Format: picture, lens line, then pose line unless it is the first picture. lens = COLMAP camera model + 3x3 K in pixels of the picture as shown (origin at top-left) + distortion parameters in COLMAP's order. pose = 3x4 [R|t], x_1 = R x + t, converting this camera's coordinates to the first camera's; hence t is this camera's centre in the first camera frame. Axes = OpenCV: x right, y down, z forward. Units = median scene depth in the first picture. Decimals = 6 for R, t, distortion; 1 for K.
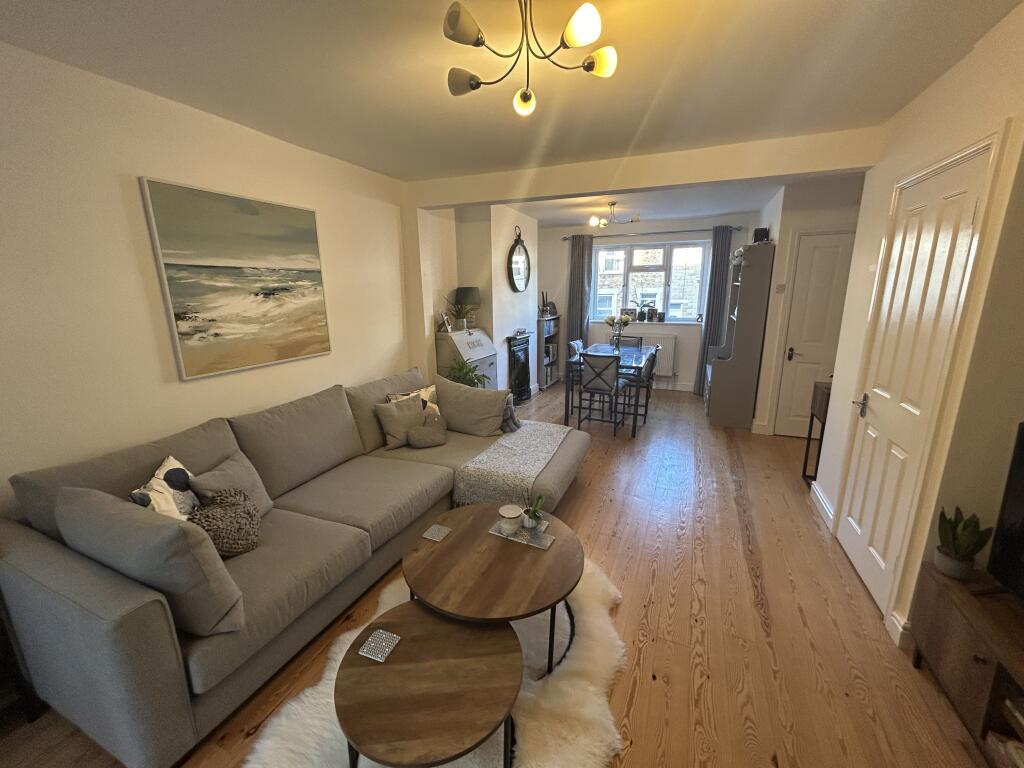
lens RADIAL K [[414.1, 0, 512.3], [0, 414.1, 382.8], [0, 0, 1]] dist [-0.001281, 0.000127]
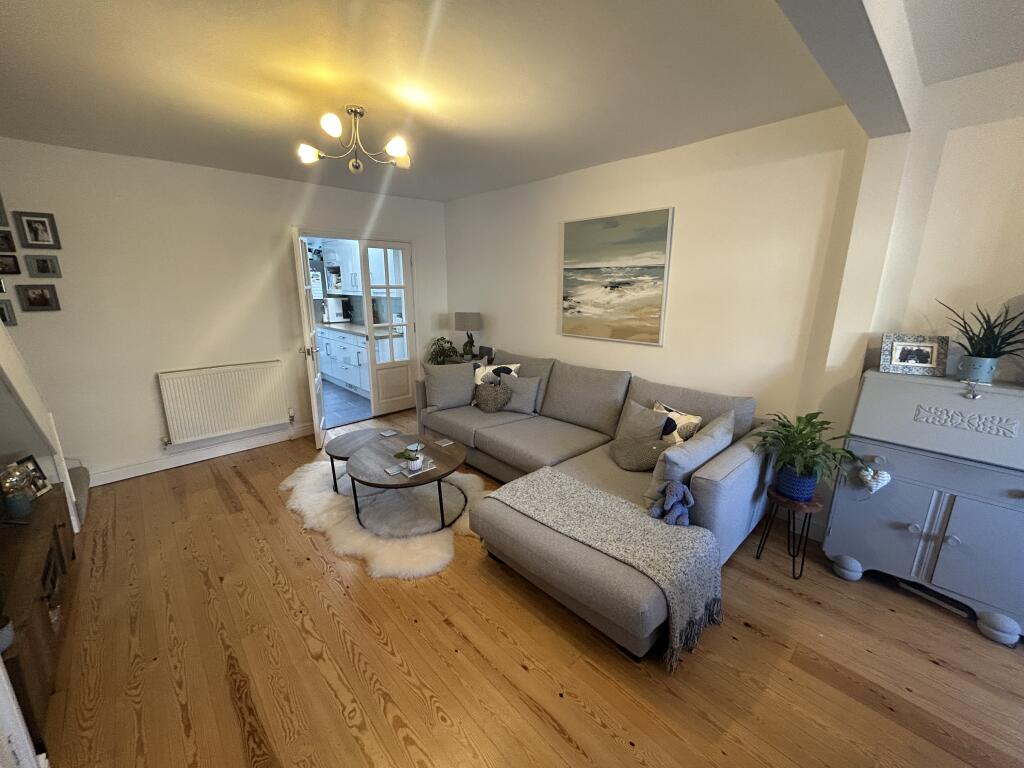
lens RADIAL K [[414.1, 0, 510.4], [0, 414.1, 385.3], [0, 0, 1]] dist [-0.001281, 0.000127]
pose [[-0.401291, 0.226587, -0.887482, 0.791972], [-0.203906, 0.922505, 0.327729, -0.297197], [0.892966, 0.312478, -0.323990, 1.260275]]
